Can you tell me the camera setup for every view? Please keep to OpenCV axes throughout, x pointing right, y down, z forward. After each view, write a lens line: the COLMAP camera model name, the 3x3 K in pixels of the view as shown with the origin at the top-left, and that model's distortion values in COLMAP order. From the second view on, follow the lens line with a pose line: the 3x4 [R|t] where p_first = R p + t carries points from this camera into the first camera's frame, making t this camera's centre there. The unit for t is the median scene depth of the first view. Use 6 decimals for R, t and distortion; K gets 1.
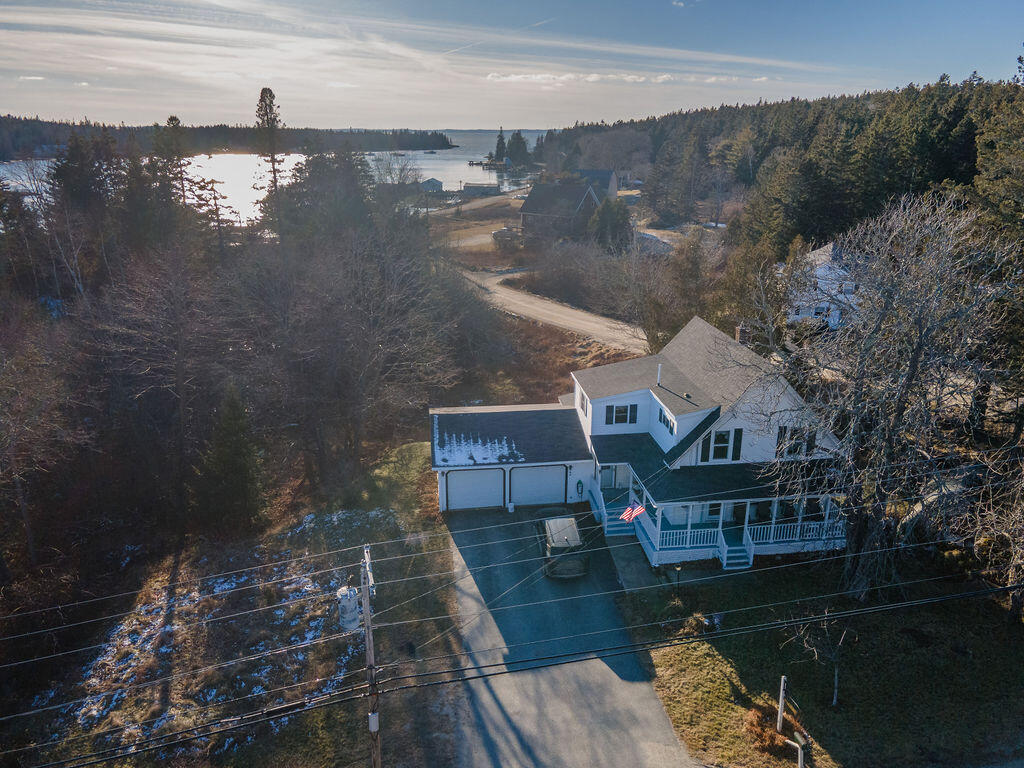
lens RADIAL K [[752.3, 0, 517.7], [0, 752.3, 382.1], [0, 0, 1]] dist [0.048305, 0.001899]
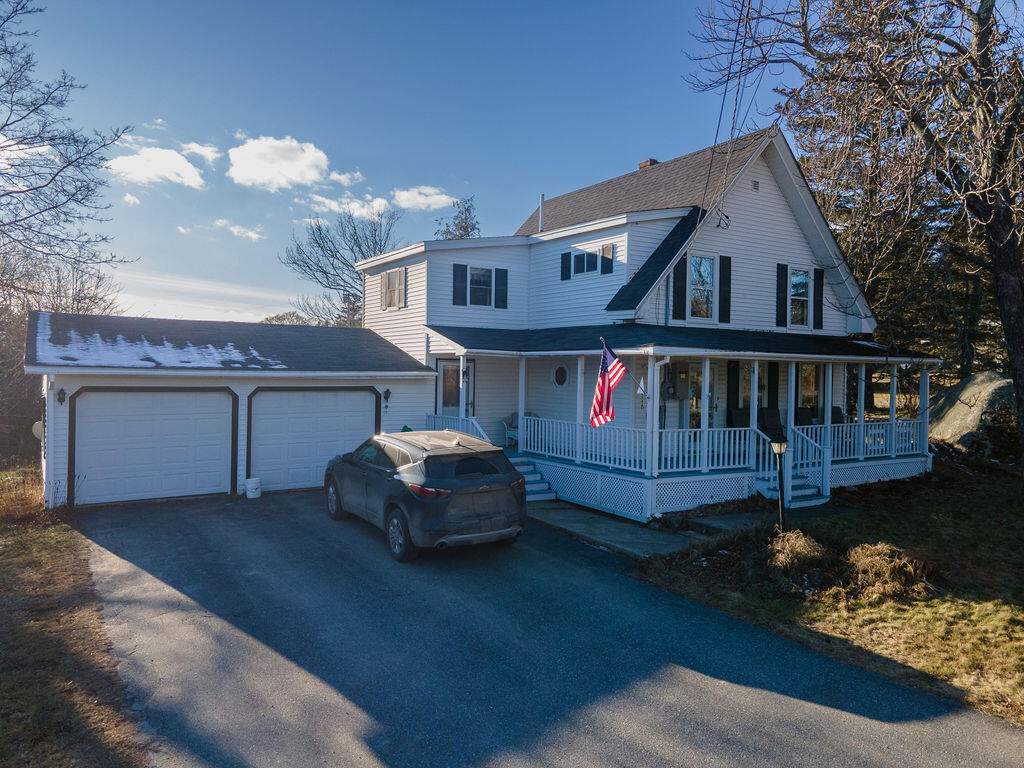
lens RADIAL K [[737.9, 0, 508.0], [0, 737.9, 379.2], [0, 0, 1]] dist [0.041054, 0.008061]
pose [[0.908017, 0.004500, 0.418909, -0.041151], [0.120234, 0.955076, -0.270877, 0.185266], [-0.401308, 0.296328, 0.866684, 0.450266]]
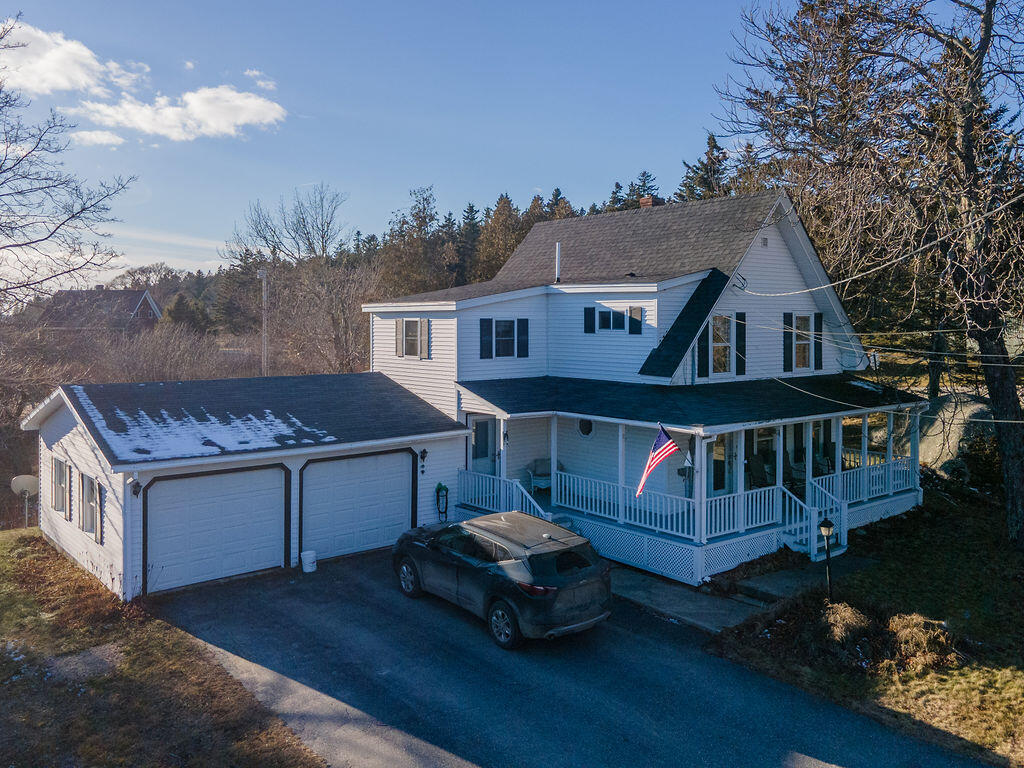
lens RADIAL K [[851.3, 0, 510.0], [0, 851.3, 336.2], [0, 0, 1]] dist [0.035657, 0.014660]
pose [[0.851216, -0.015003, 0.524600, -0.126458], [0.167191, 0.955263, -0.243966, 0.142423], [-0.497471, 0.295376, 0.815644, 0.406684]]
